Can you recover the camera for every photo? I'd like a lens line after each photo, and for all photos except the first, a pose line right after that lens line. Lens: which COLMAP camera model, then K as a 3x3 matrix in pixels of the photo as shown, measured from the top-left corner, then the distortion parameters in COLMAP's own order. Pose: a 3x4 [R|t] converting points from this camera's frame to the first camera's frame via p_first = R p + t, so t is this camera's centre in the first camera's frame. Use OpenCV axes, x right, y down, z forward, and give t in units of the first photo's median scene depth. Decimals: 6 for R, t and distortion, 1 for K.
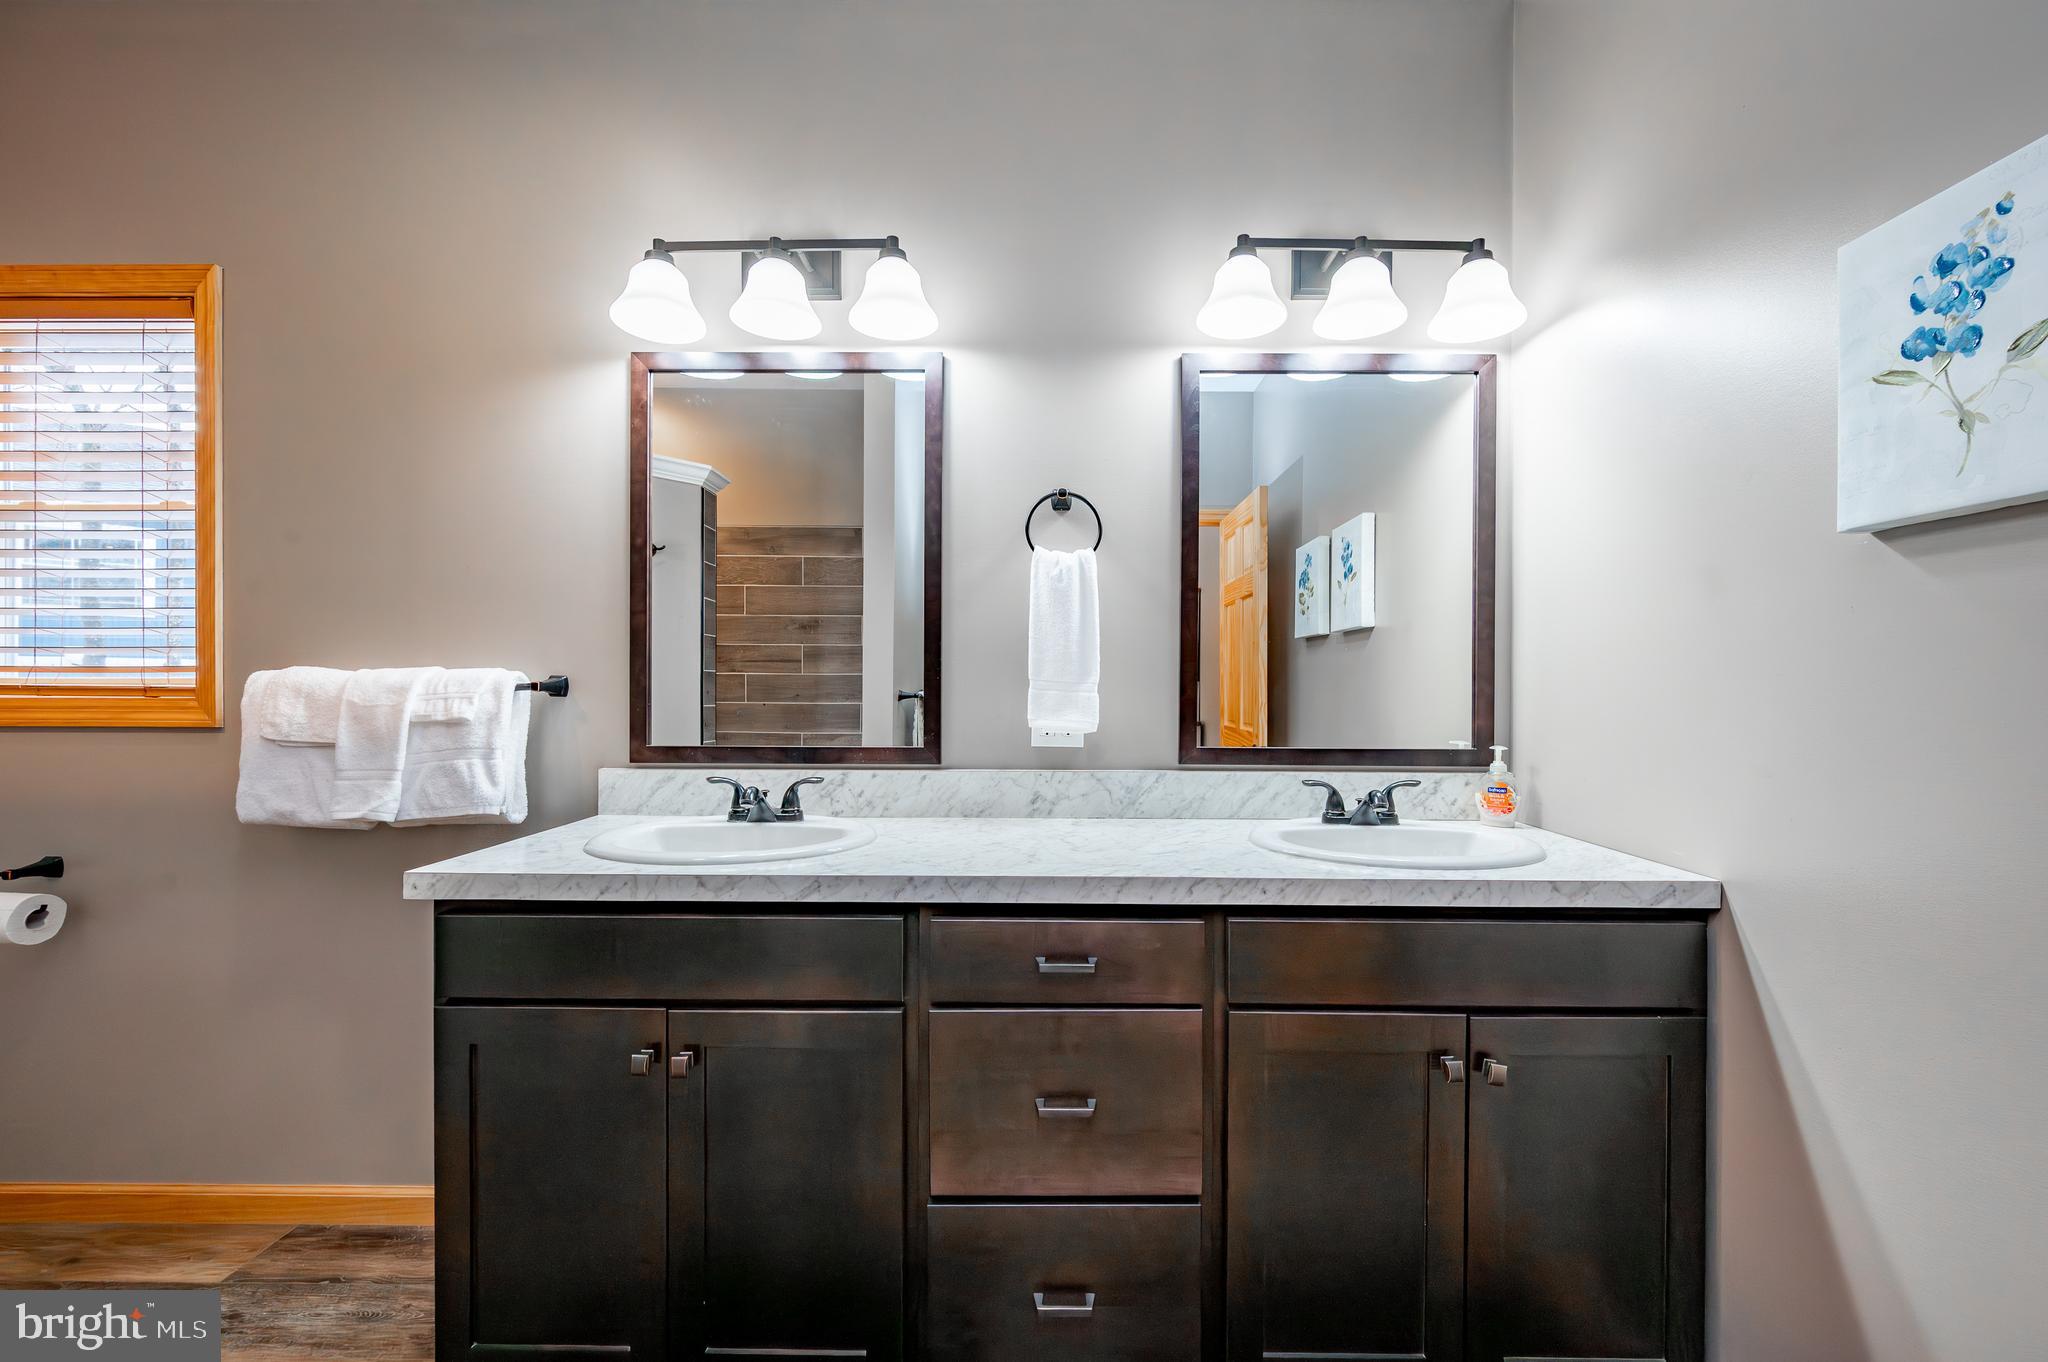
lens RADIAL K [[836.0, 0, 1024.0], [0, 836.0, 681.0], [0, 0, 1]] dist [0.000243, -0.000232]
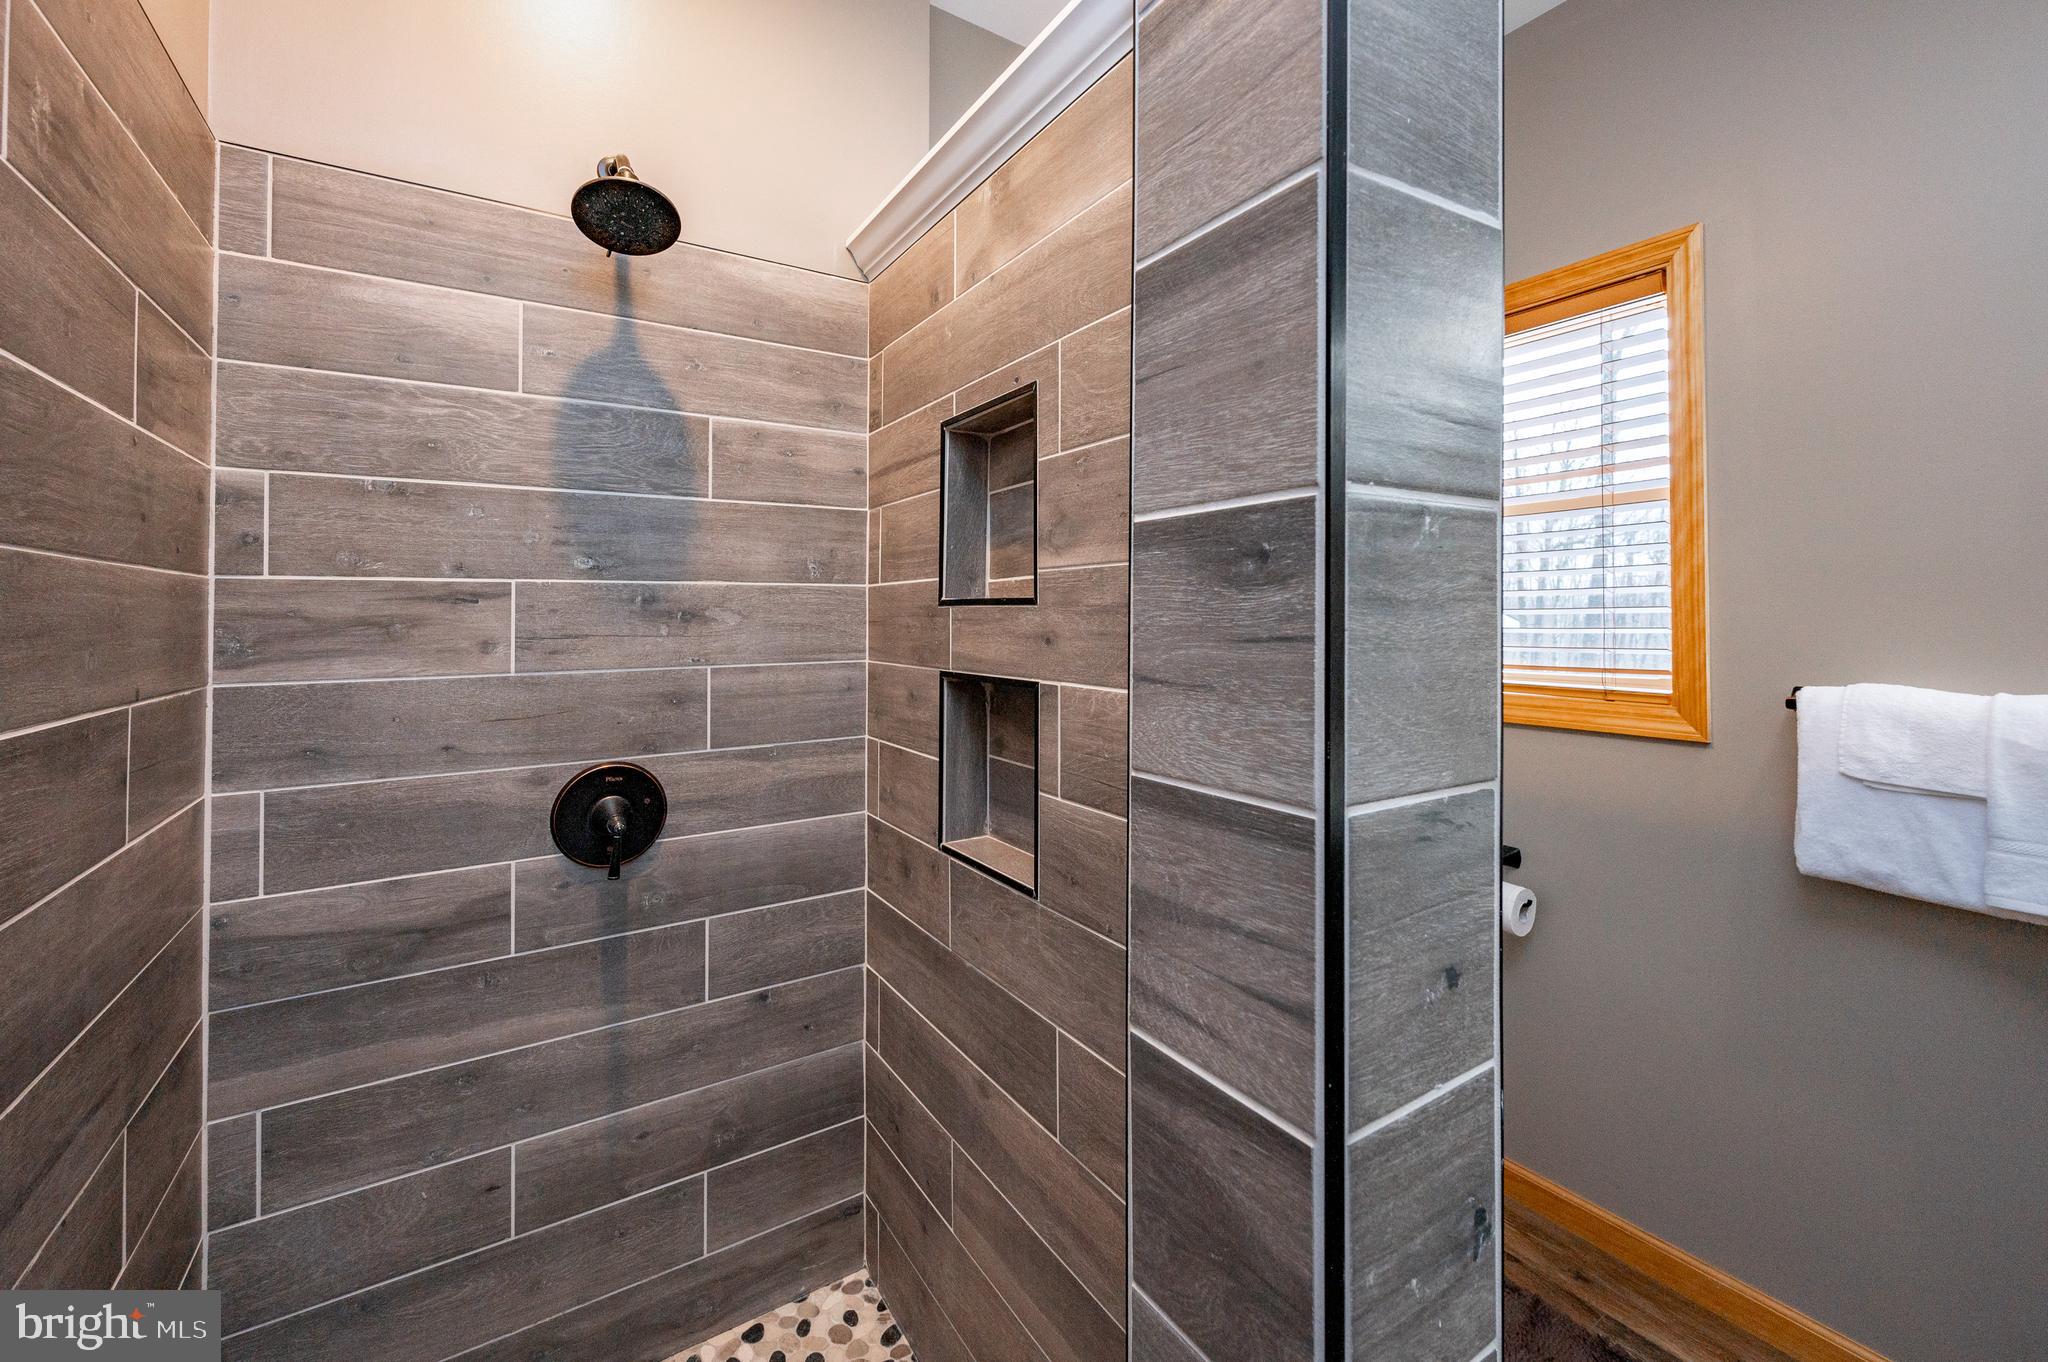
lens RADIAL K [[840.1, 0, 1017.1], [0, 840.1, 624.7], [0, 0, 1]] dist [-0.000383, -0.000041]
pose [[0.543471, 0.002745, -0.839424, -0.646665], [-0.009591, 0.999950, -0.002940, -0.063227], [0.839373, 0.009649, 0.543470, -0.098958]]
